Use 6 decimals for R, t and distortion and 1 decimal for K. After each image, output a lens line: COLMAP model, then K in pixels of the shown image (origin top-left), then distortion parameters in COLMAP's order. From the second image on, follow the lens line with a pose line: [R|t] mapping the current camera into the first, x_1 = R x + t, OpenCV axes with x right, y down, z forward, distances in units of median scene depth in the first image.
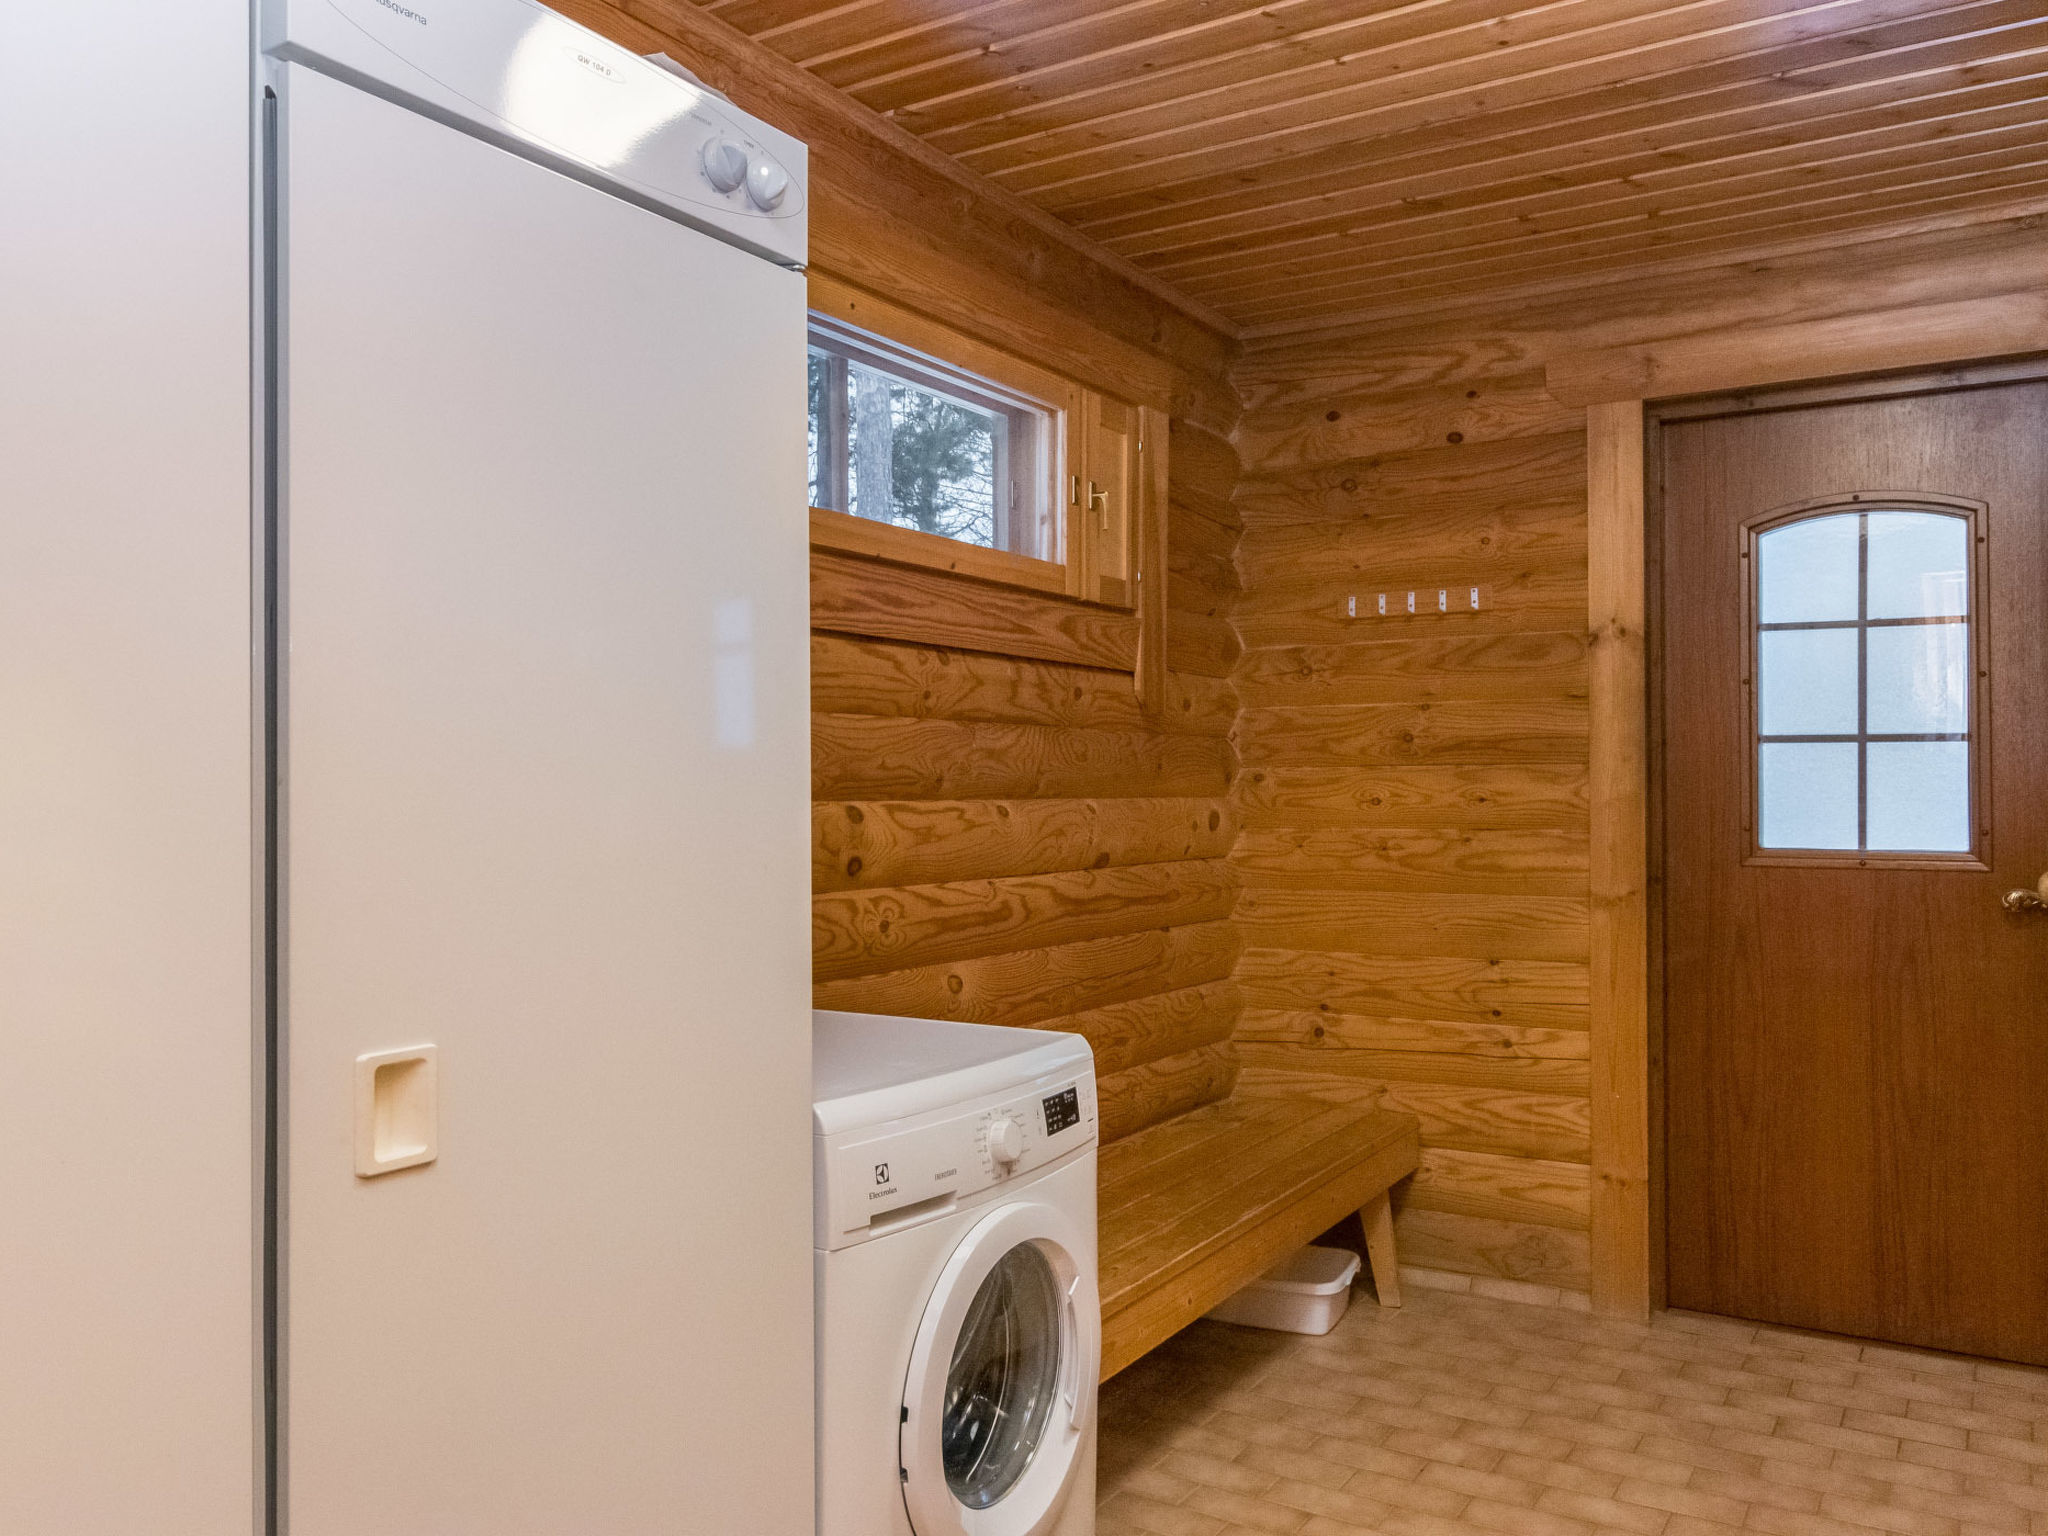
lens RADIAL K [[1600.7, 0, 1024.0], [0, 1600.7, 768.0], [0, 0, 1]] dist [-0.003657, -0.000722]
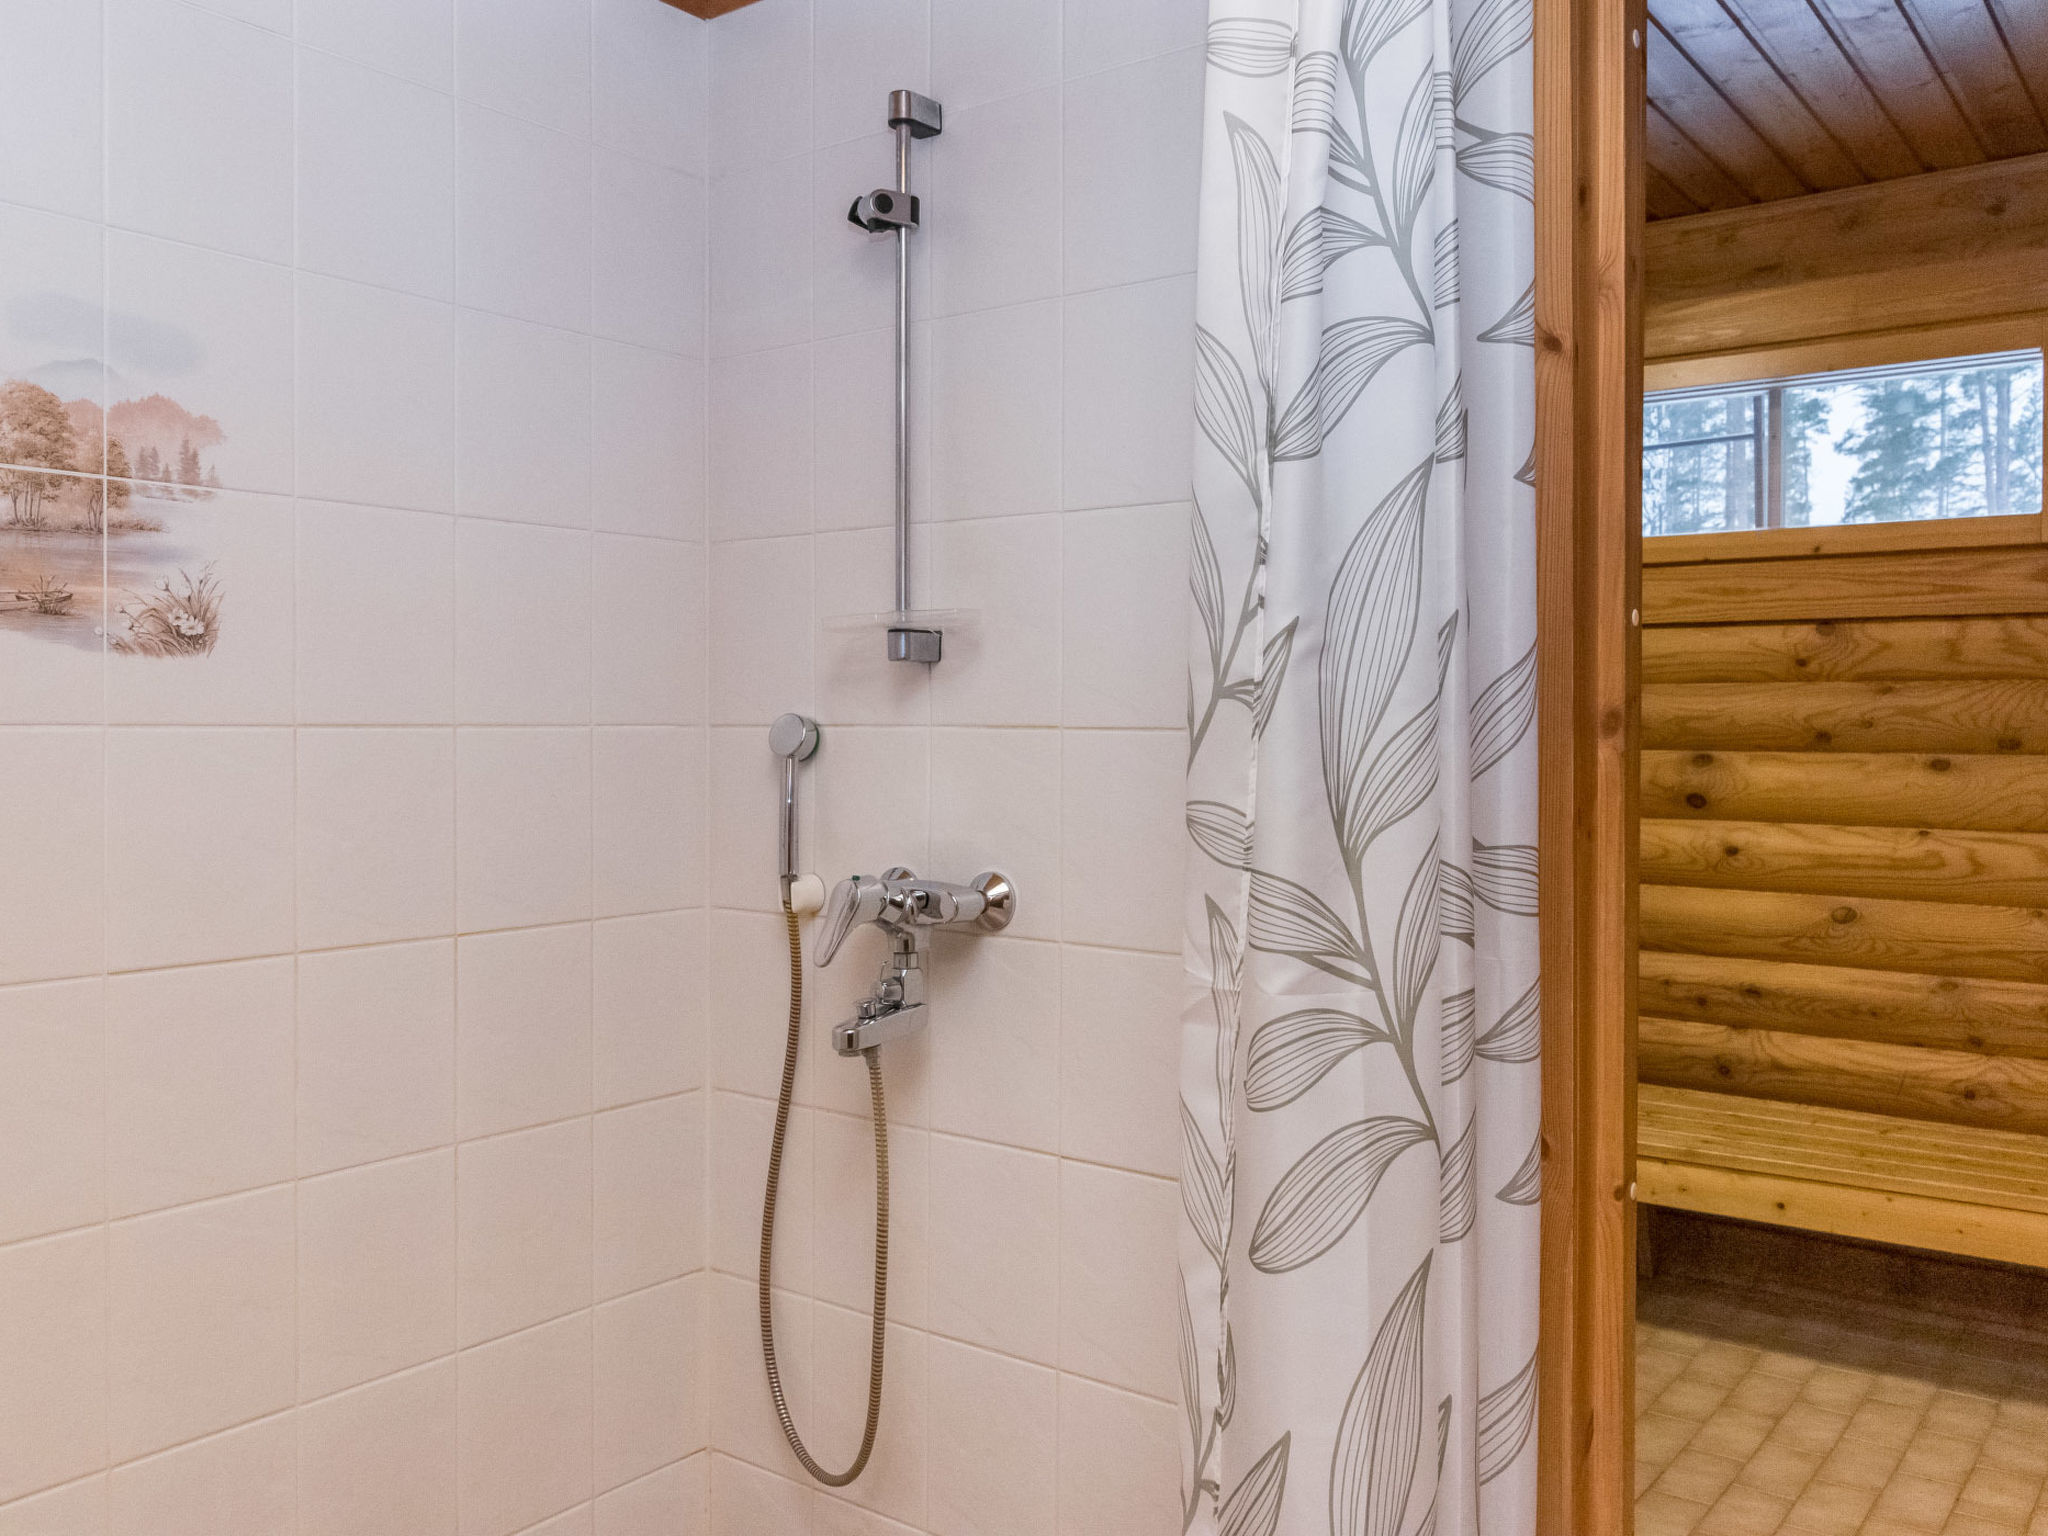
lens RADIAL K [[1690.8, 0, 1024.0], [0, 1690.8, 768.0], [0, 0, 1]] dist [-0.004495, -0.000014]
pose [[-0.104362, 0.028417, -0.994133, 1.094657], [0.009229, 0.999576, 0.027603, -0.006987], [0.994497, -0.006295, -0.104580, 0.499486]]
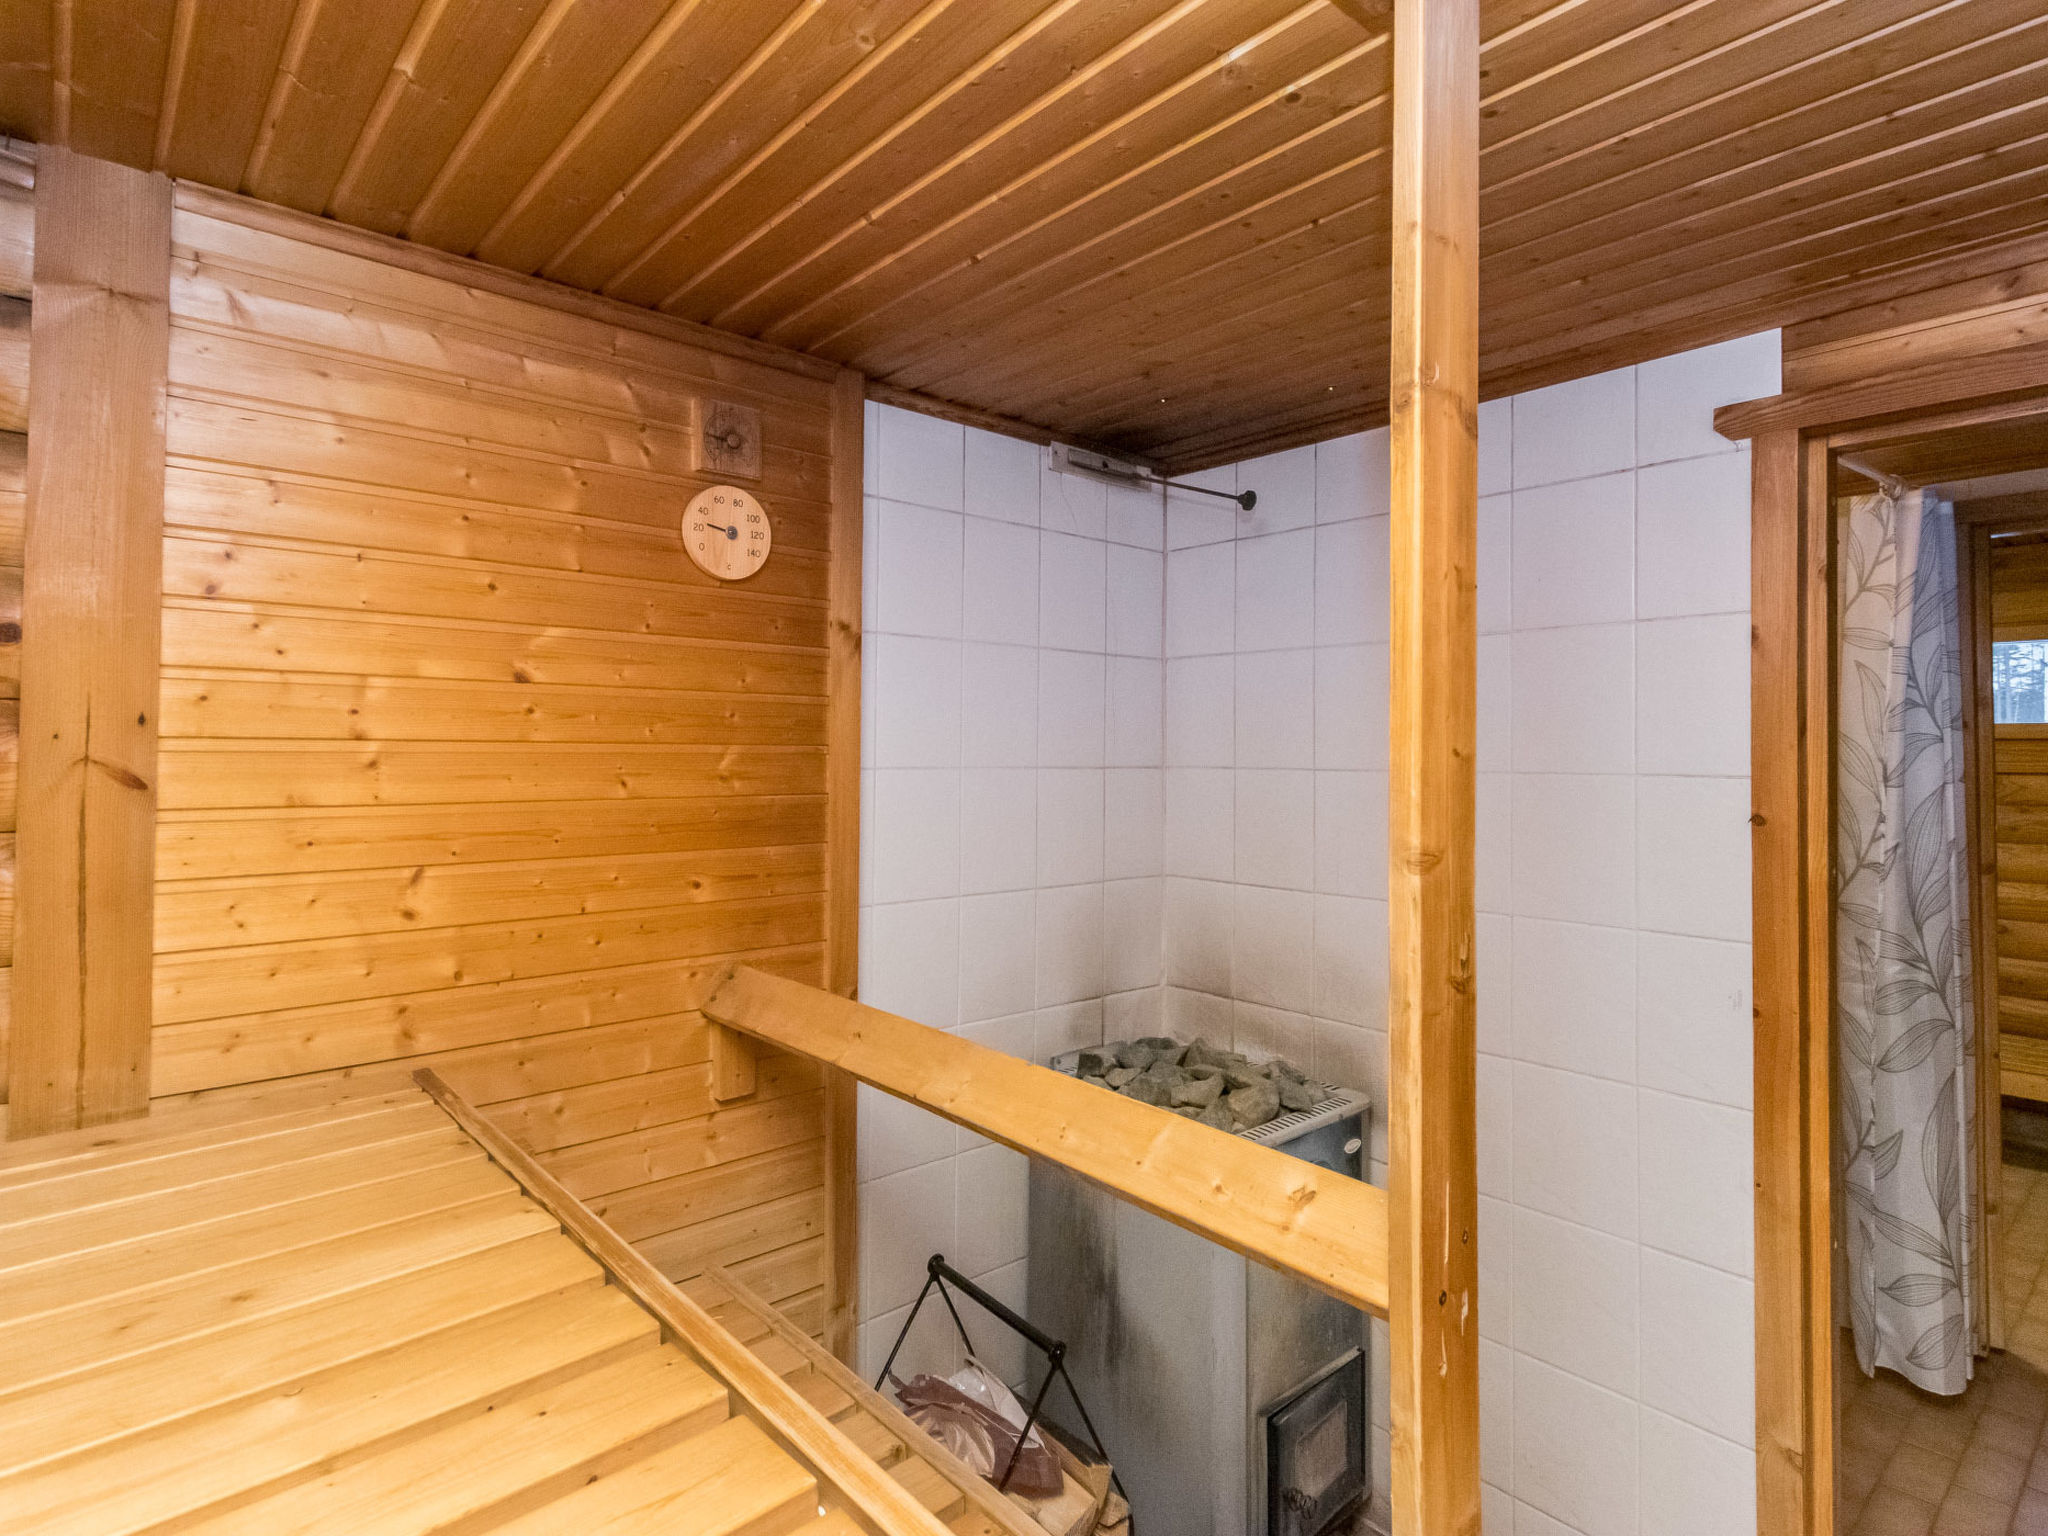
lens RADIAL K [[1091.4, 0, 1024.3], [0, 1091.4, 751.8], [0, 0, 1]] dist [0.000390, 0.000095]
pose [[-0.292869, -0.005472, -0.956137, 1.580567], [0.009415, 0.999919, -0.008606, -0.092984], [0.956106, -0.011522, -0.292793, 0.166802]]
